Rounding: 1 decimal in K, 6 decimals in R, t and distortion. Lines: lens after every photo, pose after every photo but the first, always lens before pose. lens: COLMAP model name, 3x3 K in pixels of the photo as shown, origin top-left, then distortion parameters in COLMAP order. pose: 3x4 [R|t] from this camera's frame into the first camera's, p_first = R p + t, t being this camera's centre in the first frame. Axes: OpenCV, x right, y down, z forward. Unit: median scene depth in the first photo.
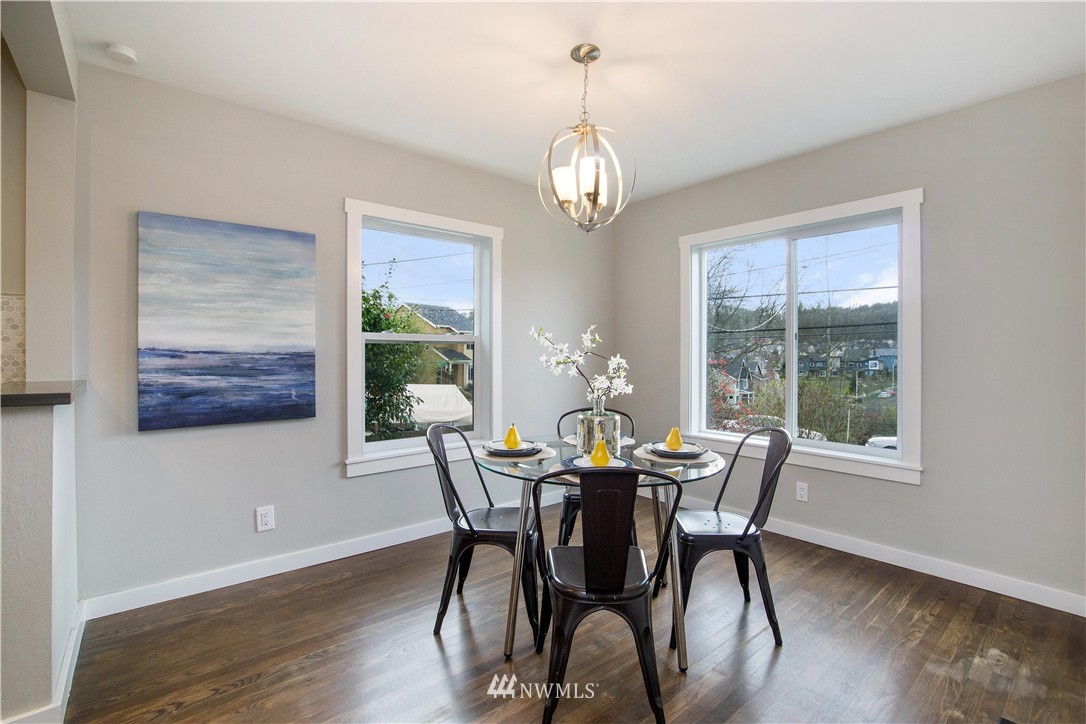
lens RADIAL K [[491.6, 0, 543.4], [0, 491.6, 344.7], [0, 0, 1]] dist [-0.018919, 0.000046]
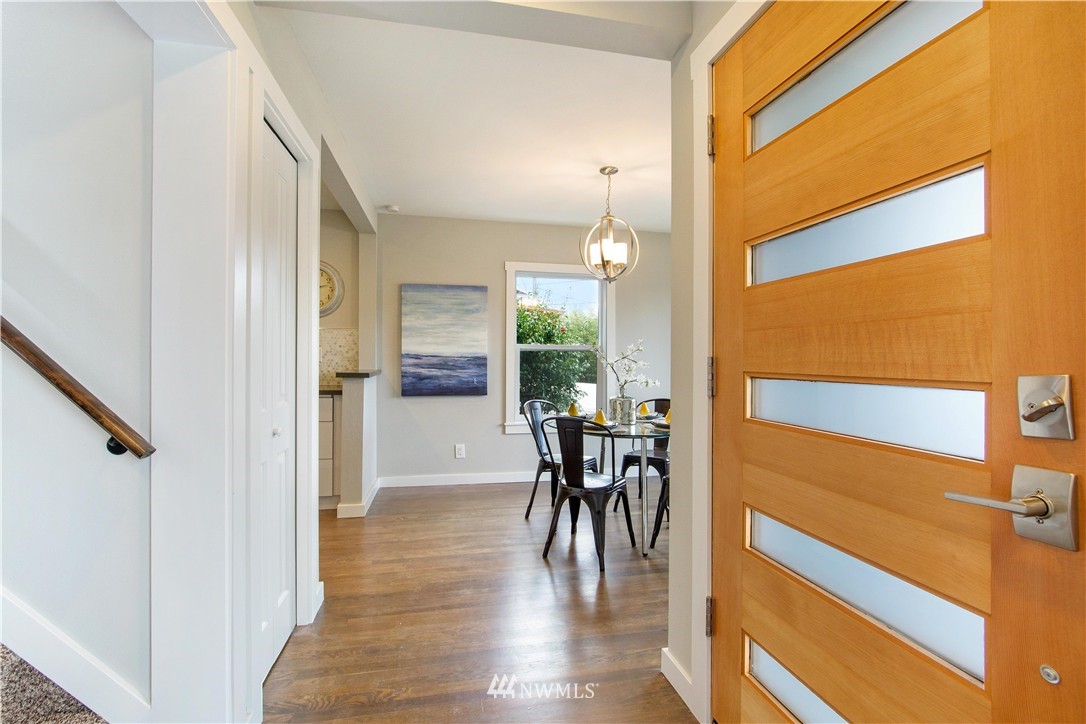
lens RADIAL K [[491.6, 0, 543.4], [0, 491.6, 344.7], [0, 0, 1]] dist [-0.018919, 0.000046]
pose [[0.879864, -0.006334, -0.475183, 0.570942], [0.000510, 0.999923, -0.012385, -0.004480], [0.475225, 0.010655, 0.879800, -0.442524]]
